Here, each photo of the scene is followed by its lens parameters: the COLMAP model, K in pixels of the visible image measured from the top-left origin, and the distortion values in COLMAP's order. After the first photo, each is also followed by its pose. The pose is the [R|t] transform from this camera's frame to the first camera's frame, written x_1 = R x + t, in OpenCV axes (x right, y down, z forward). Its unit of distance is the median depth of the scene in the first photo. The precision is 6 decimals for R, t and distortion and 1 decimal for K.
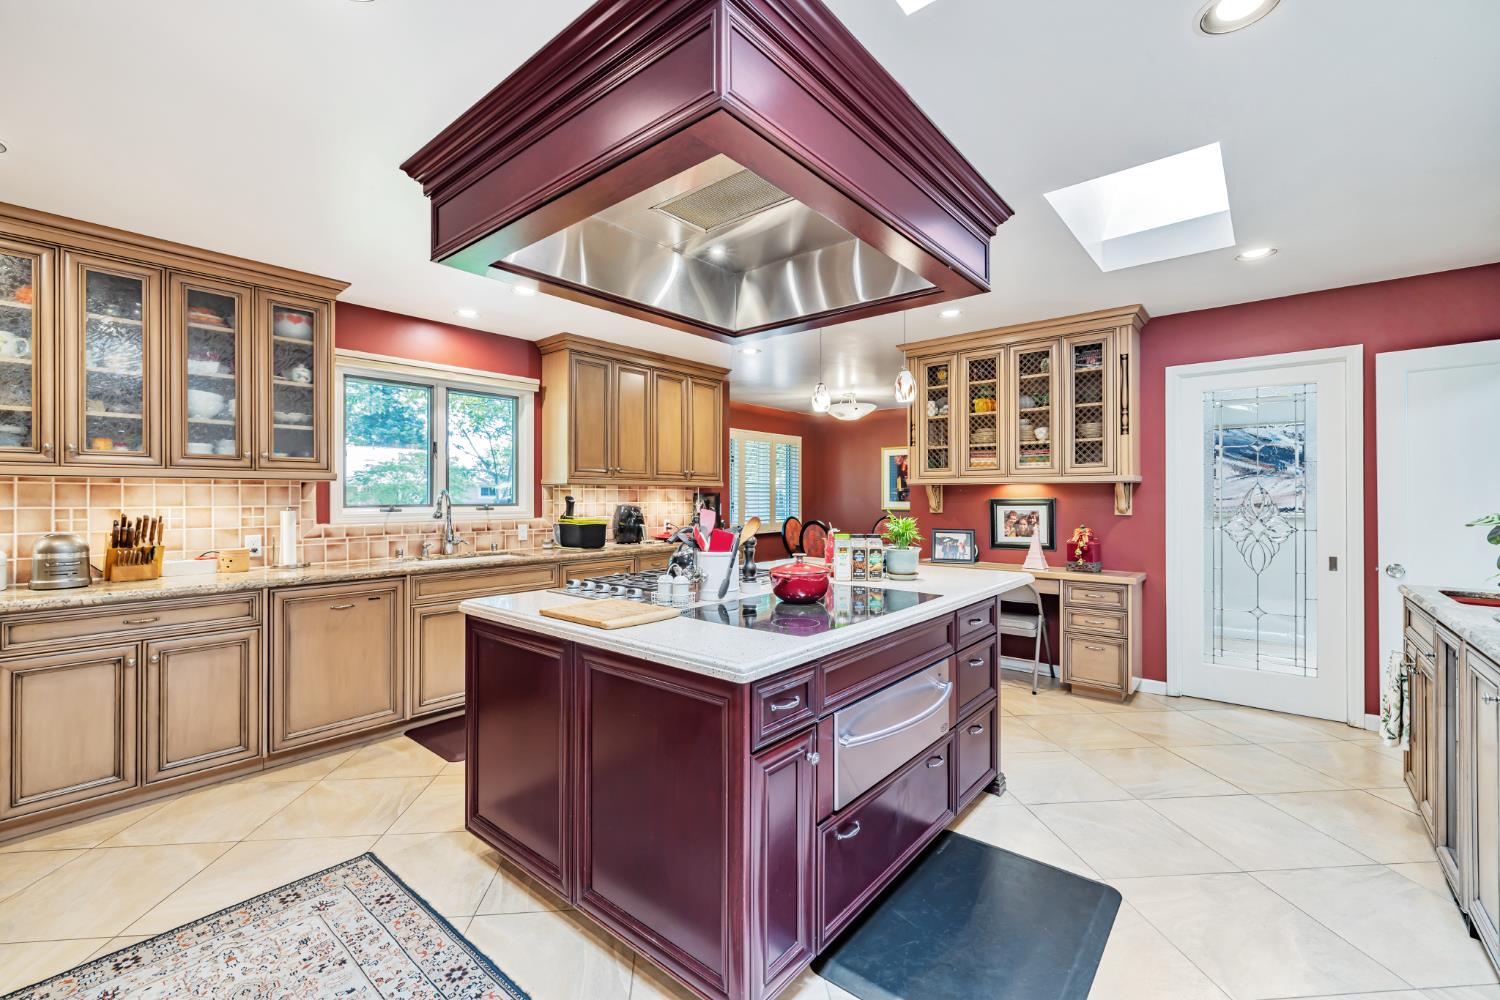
lens RADIAL K [[633.0, 0, 750.0], [0, 633.0, 500.0], [0, 0, 1]] dist [0.002014, 0.000163]
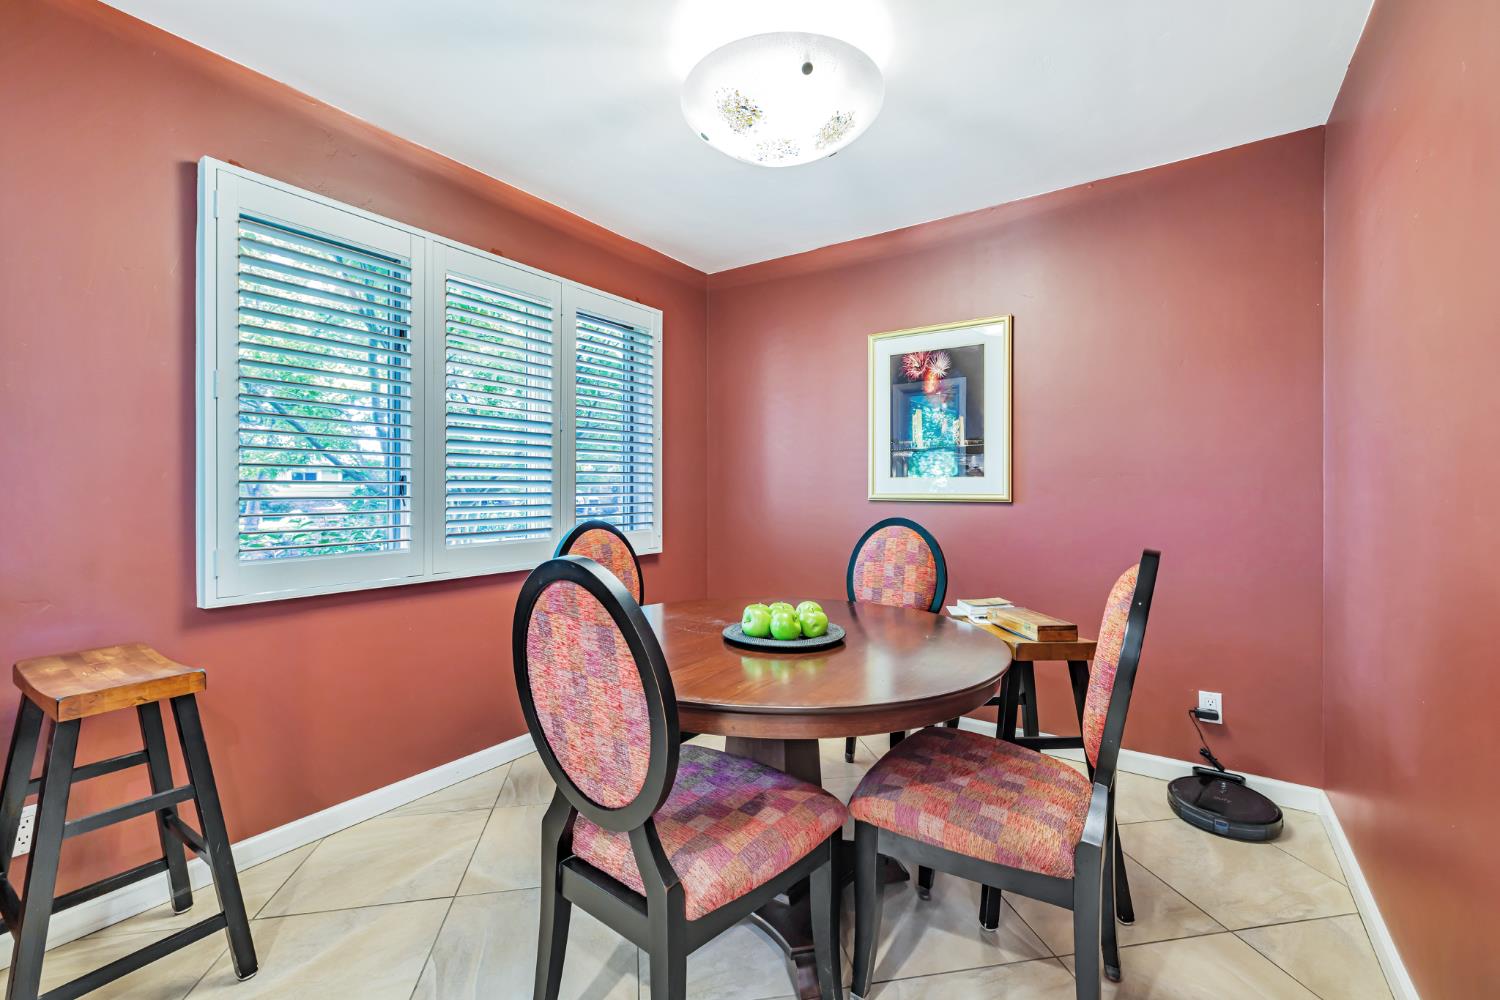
lens RADIAL K [[637.4, 0, 747.1], [0, 637.4, 478.2], [0, 0, 1]] dist [0.000267, 0.000011]
pose [[0.995631, 0.004321, 0.093276, 0.183171], [-0.002909, 0.999879, -0.015260, 0.017748], [-0.093330, 0.014922, 0.995523, 1.147116]]
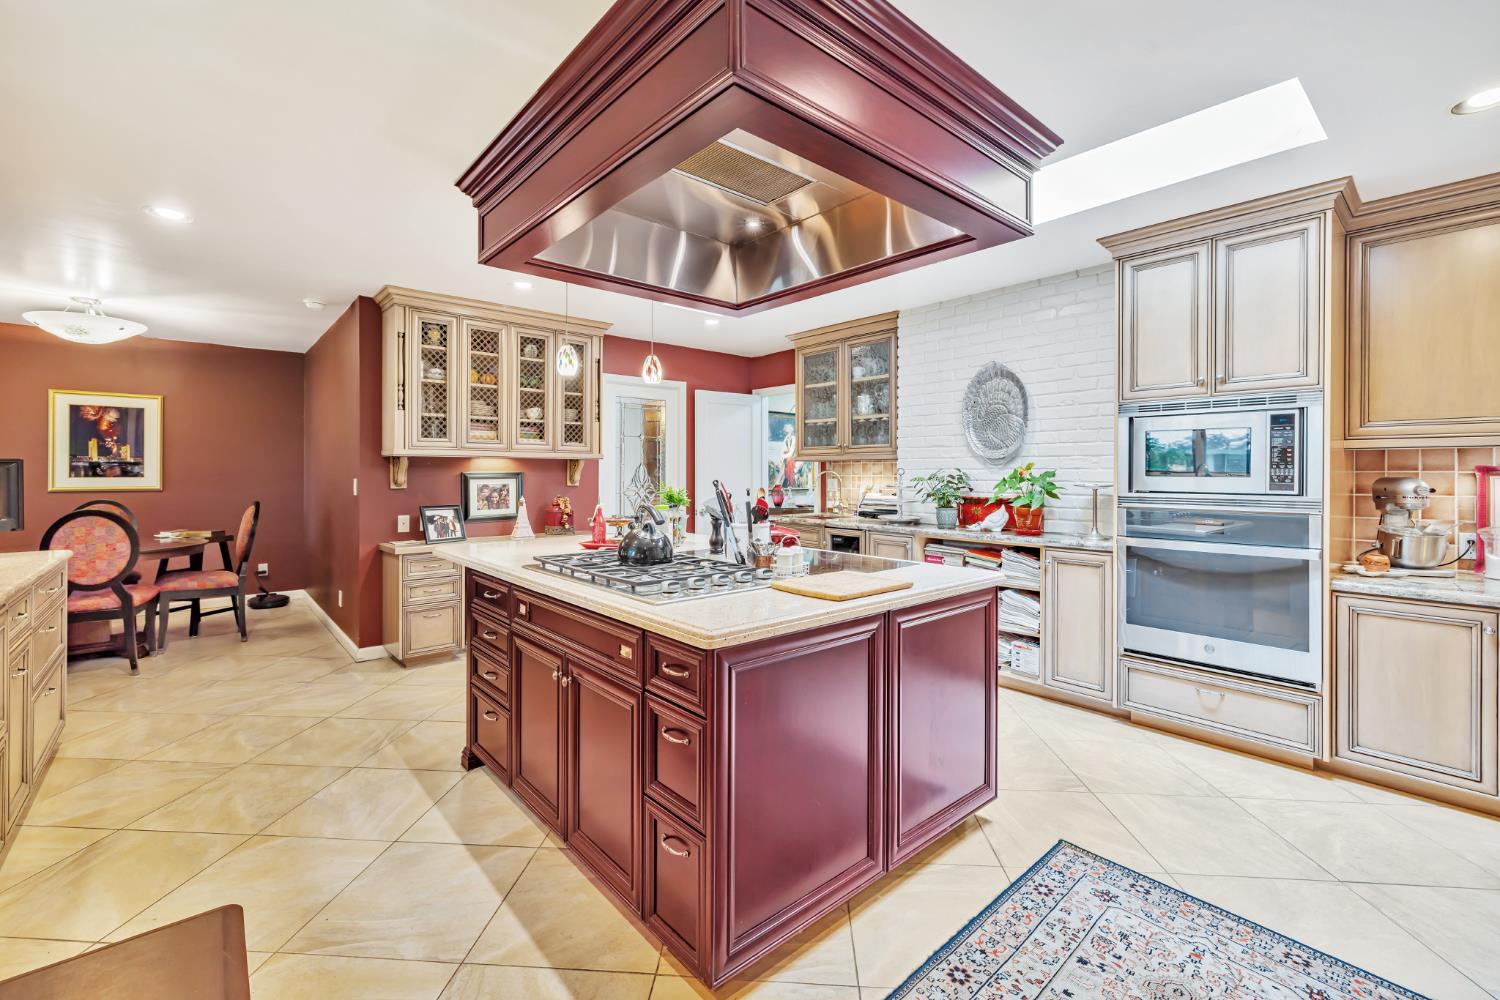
lens RADIAL K [[637.4, 0, 747.1], [0, 637.4, 478.2], [0, 0, 1]] dist [0.000267, 0.000011]
pose [[0.155139, -0.006232, 0.987873, -0.540252], [0.001477, 0.999980, 0.006076, 0.001906], [-0.987892, 0.000516, 0.155145, 0.436525]]
